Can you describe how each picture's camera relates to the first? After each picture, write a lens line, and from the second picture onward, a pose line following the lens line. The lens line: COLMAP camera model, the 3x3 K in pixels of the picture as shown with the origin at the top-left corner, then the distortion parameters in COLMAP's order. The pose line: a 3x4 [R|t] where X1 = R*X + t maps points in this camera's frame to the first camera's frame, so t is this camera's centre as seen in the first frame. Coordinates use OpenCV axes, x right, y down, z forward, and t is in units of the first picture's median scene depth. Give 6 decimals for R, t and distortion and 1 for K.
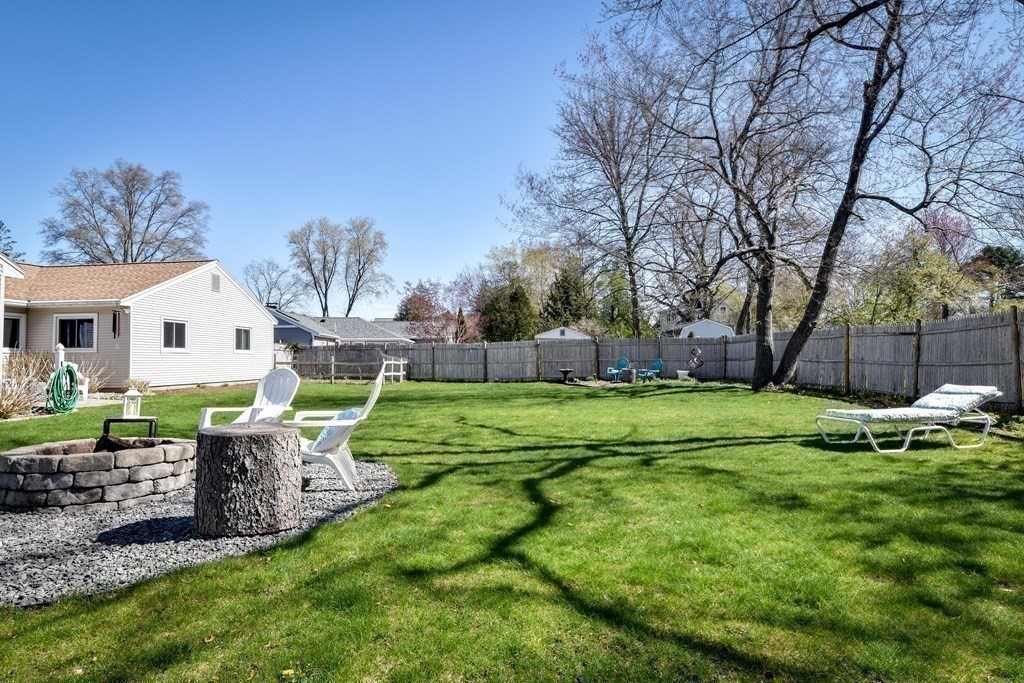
lens RADIAL K [[558.7, 0, 501.4], [0, 558.7, 366.2], [0, 0, 1]] dist [0.058766, -0.051620]
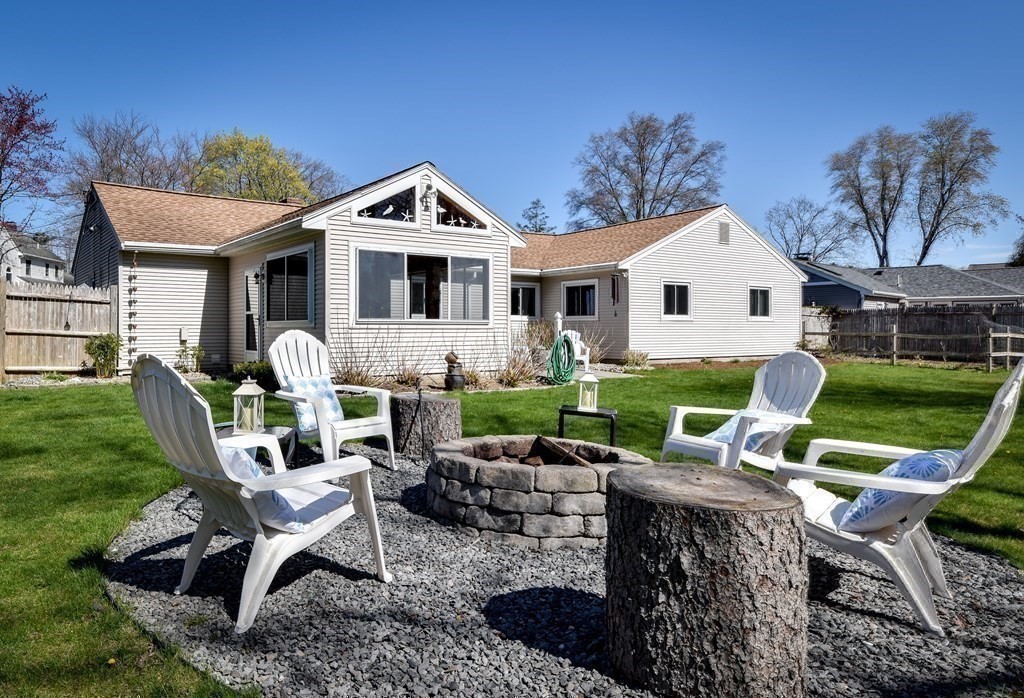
lens RADIAL K [[554.3, 0, 509.0], [0, 554.3, 316.5], [0, 0, 1]] dist [0.063509, -0.051315]
pose [[0.626041, 0.001497, -0.779789, -0.099129], [-0.015733, 0.999819, -0.010713, -0.020647], [0.779632, 0.018975, 0.625951, 0.342834]]
